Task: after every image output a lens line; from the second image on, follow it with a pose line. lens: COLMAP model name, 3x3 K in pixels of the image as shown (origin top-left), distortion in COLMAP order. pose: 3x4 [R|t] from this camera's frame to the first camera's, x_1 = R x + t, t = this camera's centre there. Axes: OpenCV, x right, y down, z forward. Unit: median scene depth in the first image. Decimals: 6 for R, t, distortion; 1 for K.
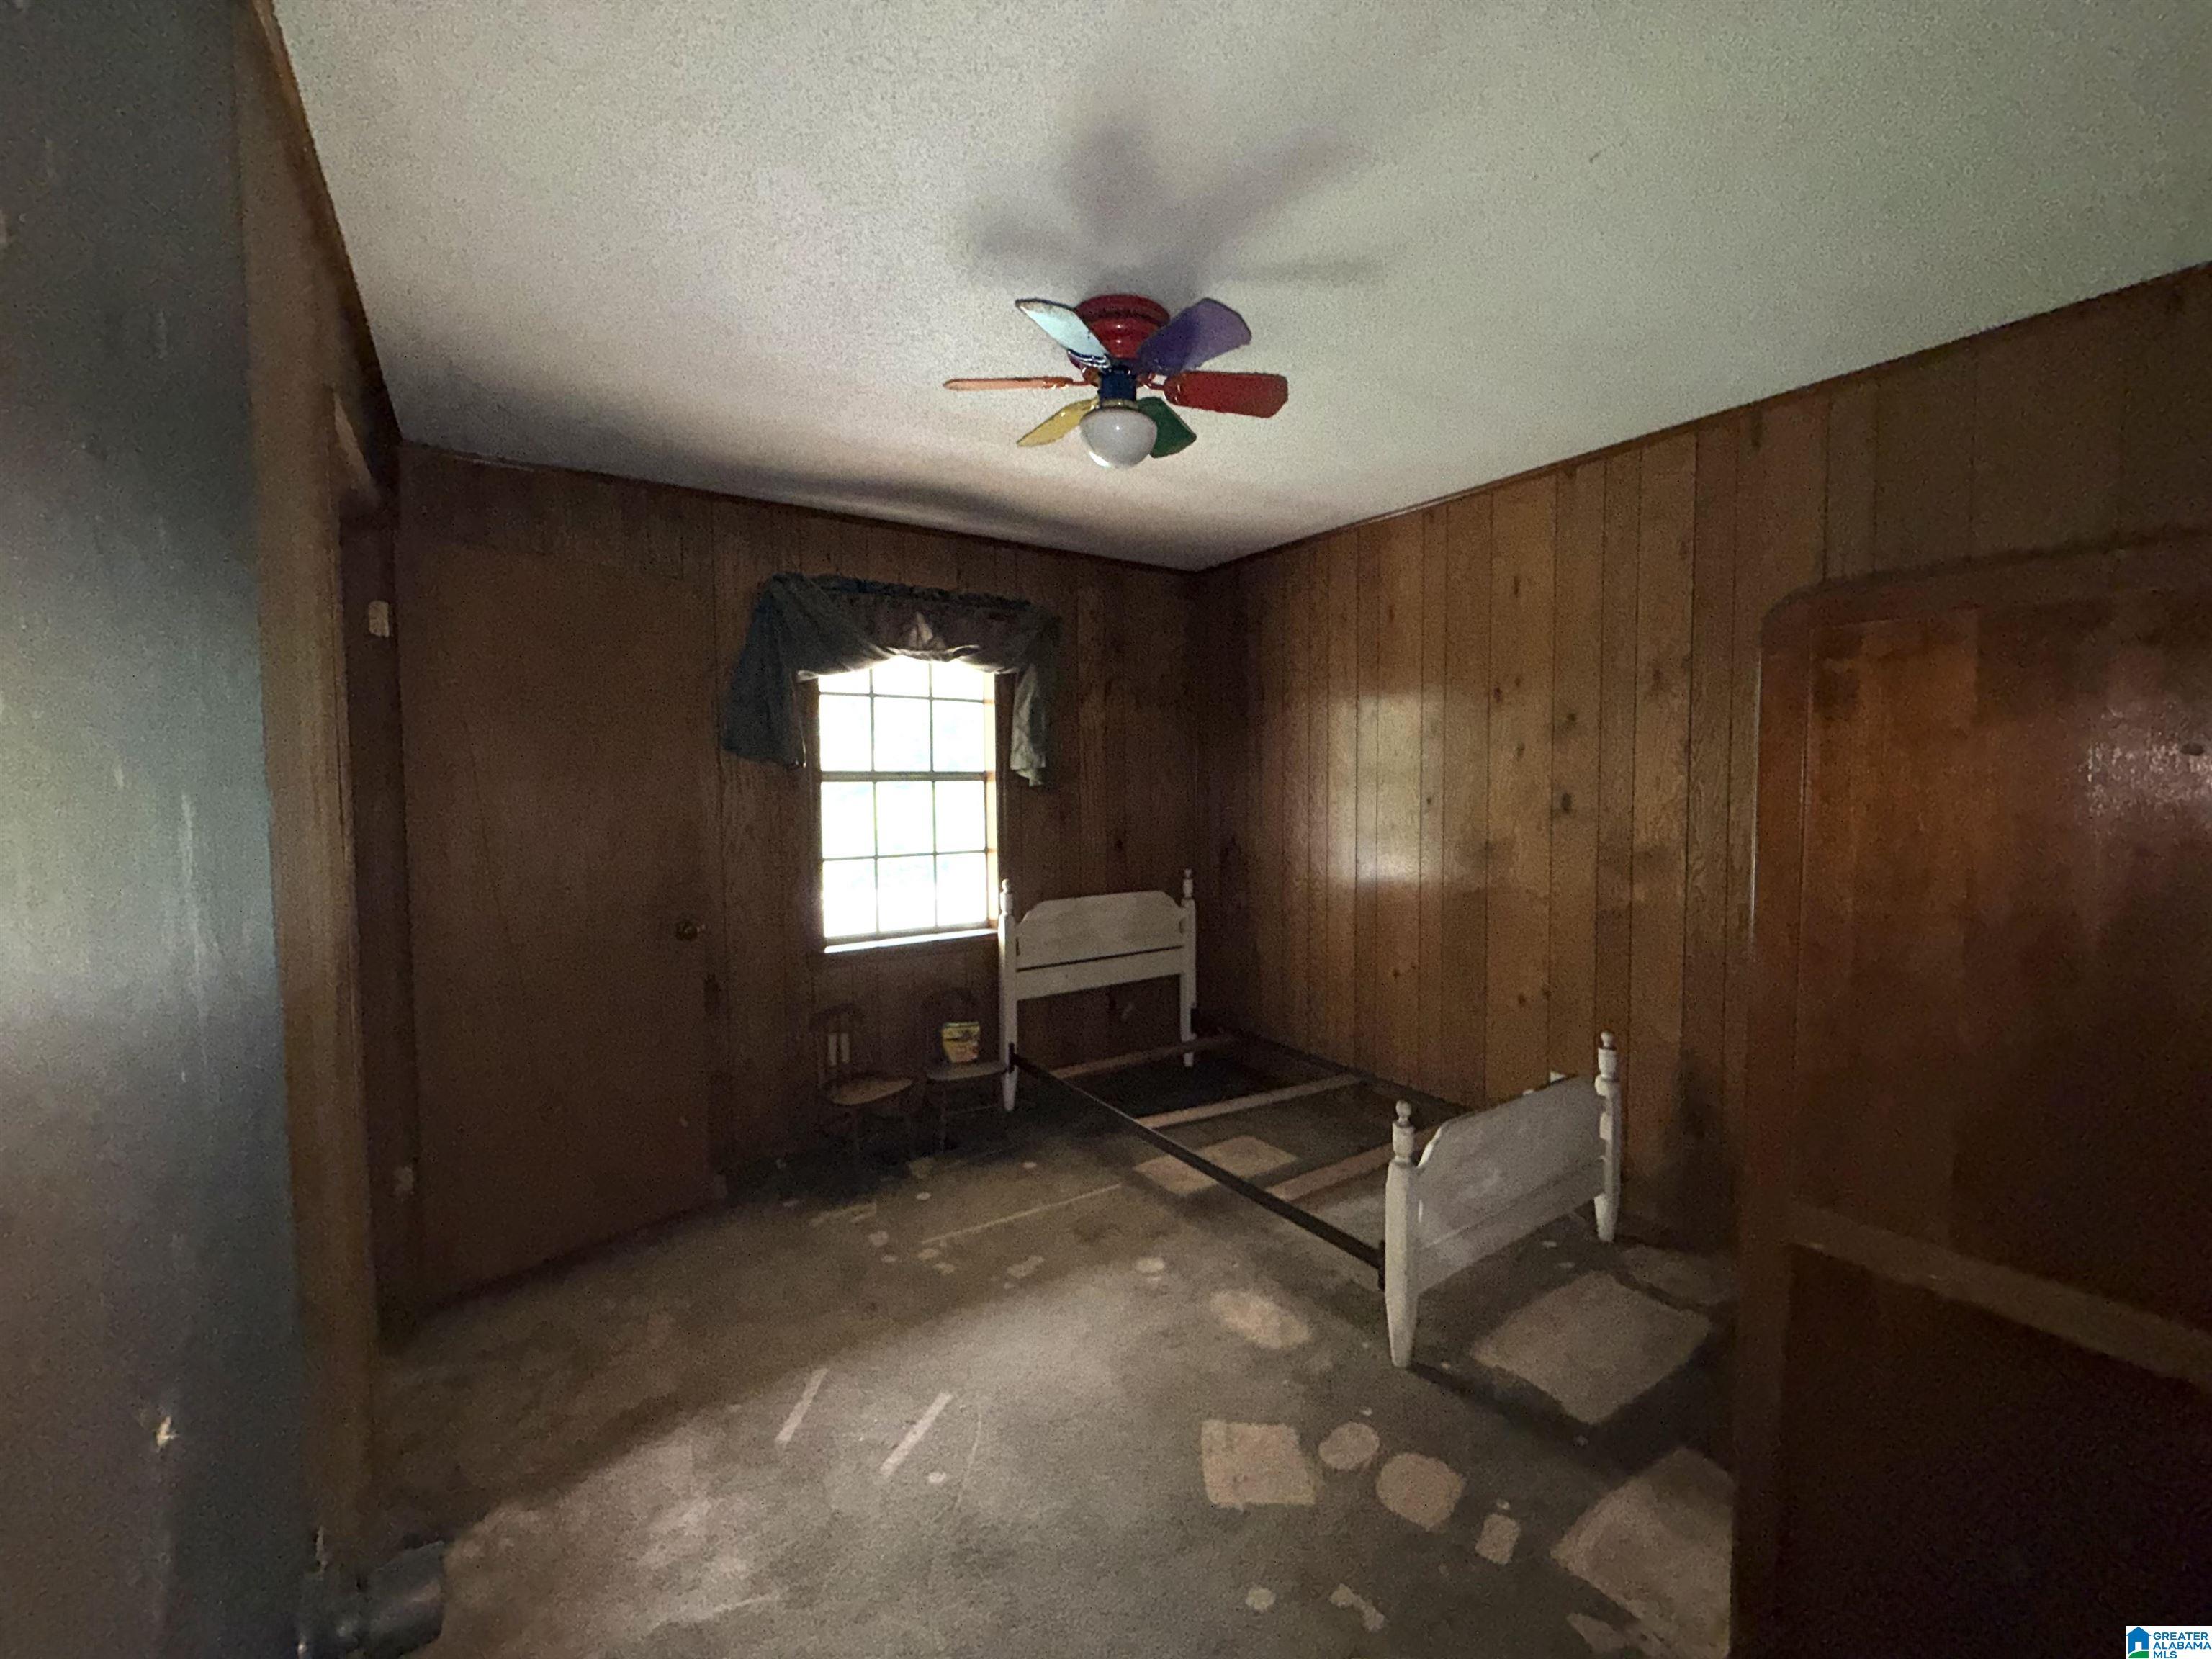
lens RADIAL K [[879.6, 0, 1102.5], [0, 879.6, 829.9], [0, 0, 1]] dist [-0.000115, -0.000003]
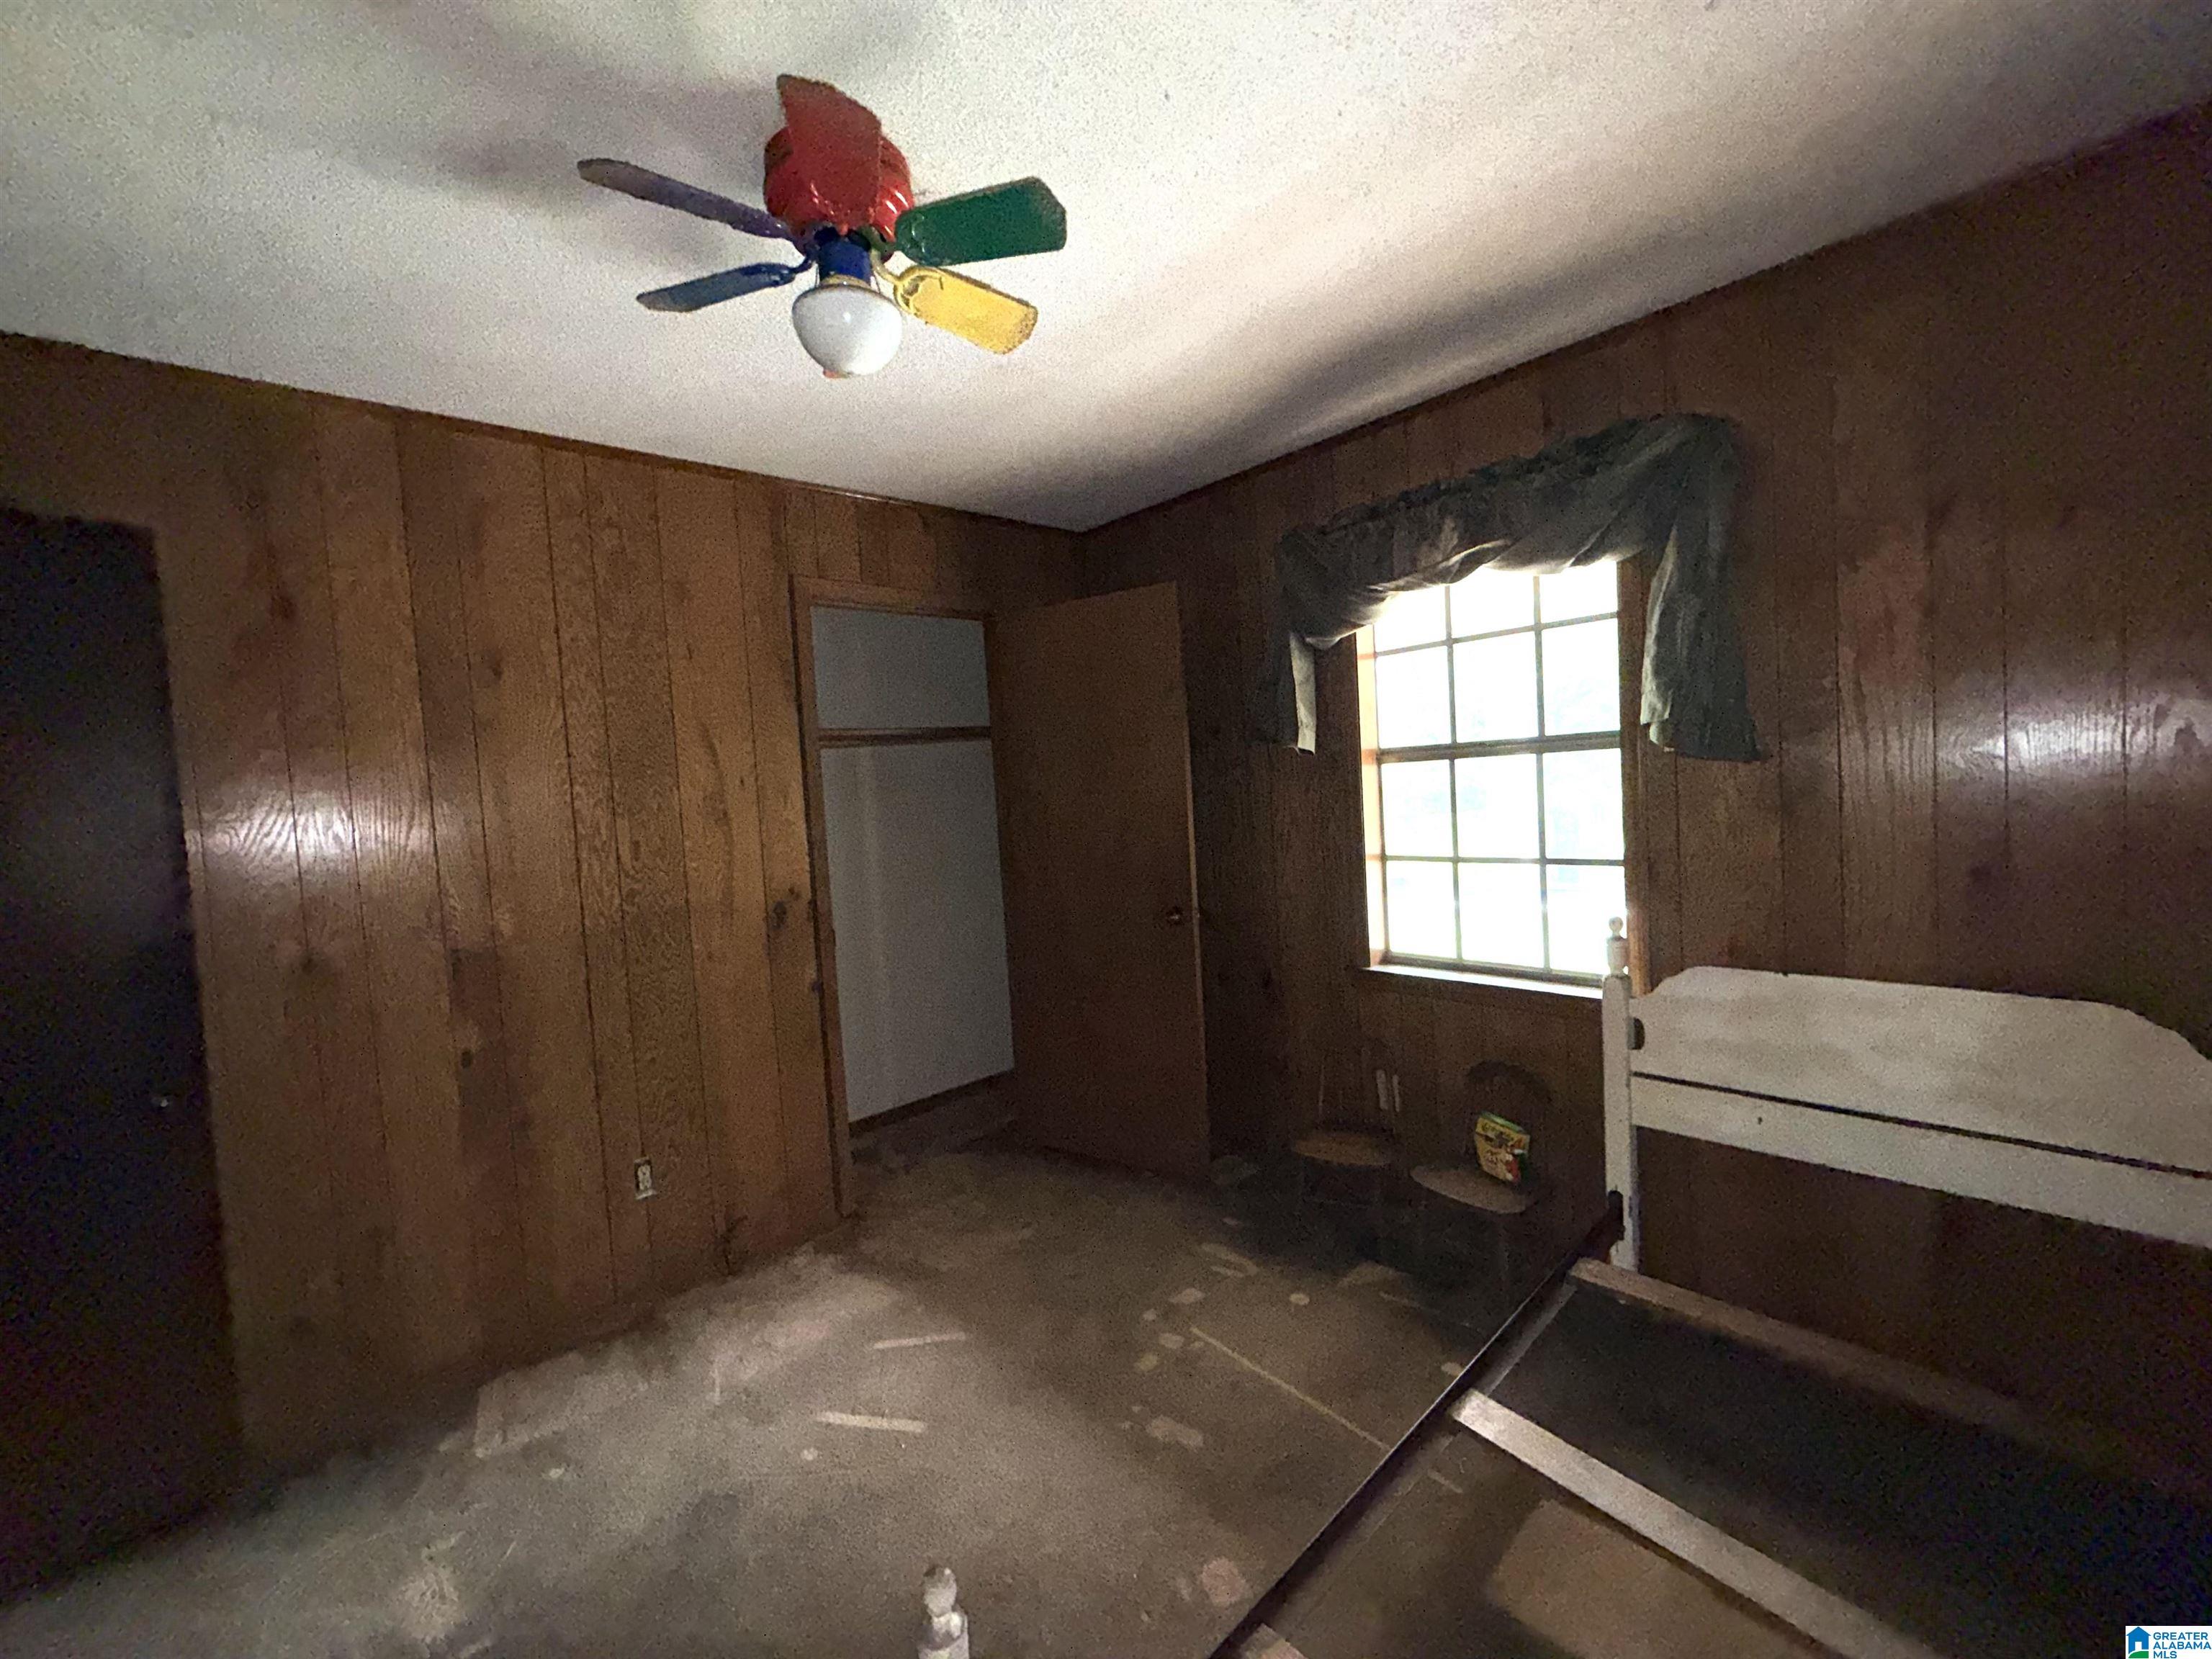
lens RADIAL K [[879.6, 0, 1102.5], [0, 879.6, 829.9], [0, 0, 1]] dist [-0.000115, -0.000003]
pose [[0.155861, 0.050306, -0.986497, 0.451682], [0.002178, 0.998682, 0.051271, -0.034669], [0.987777, -0.010139, 0.155547, 0.618750]]
